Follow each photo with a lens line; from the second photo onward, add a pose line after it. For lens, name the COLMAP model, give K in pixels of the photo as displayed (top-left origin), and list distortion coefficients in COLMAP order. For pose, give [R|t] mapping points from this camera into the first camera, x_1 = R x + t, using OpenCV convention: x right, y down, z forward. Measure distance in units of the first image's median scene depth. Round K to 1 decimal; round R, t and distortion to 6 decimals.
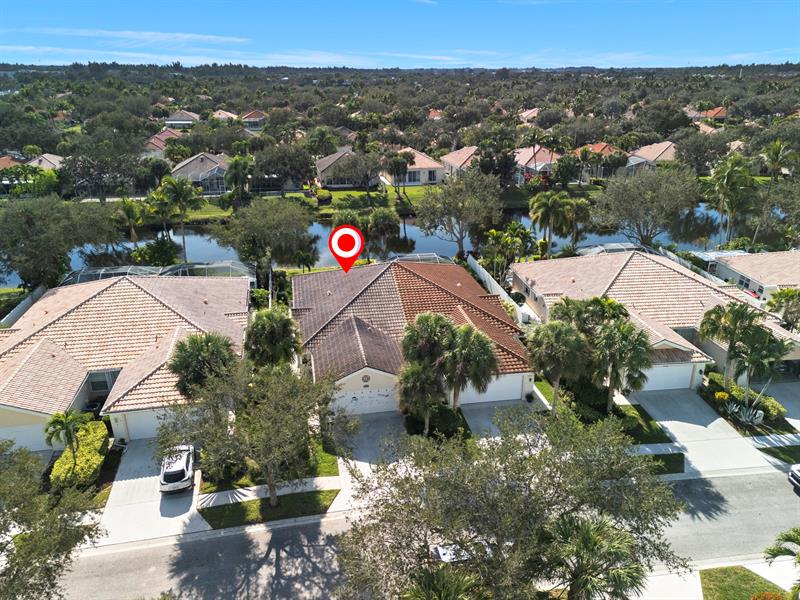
lens RADIAL K [[572.3, 0, 400.0], [0, 572.3, 300.0], [0, 0, 1]] dist [0.039799, -0.002738]
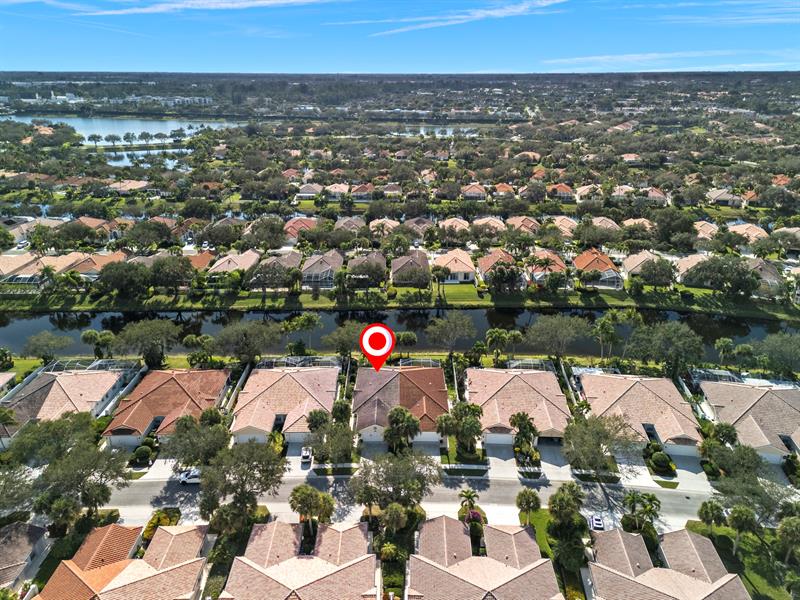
lens RADIAL K [[572.3, 0, 400.0], [0, 572.3, 300.0], [0, 0, 1]] dist [0.039799, -0.002738]
pose [[0.982271, 0.064697, -0.175948, 0.519768], [-0.064911, 0.997881, 0.004544, -0.511039], [0.175869, 0.006958, 0.984389, -1.712196]]
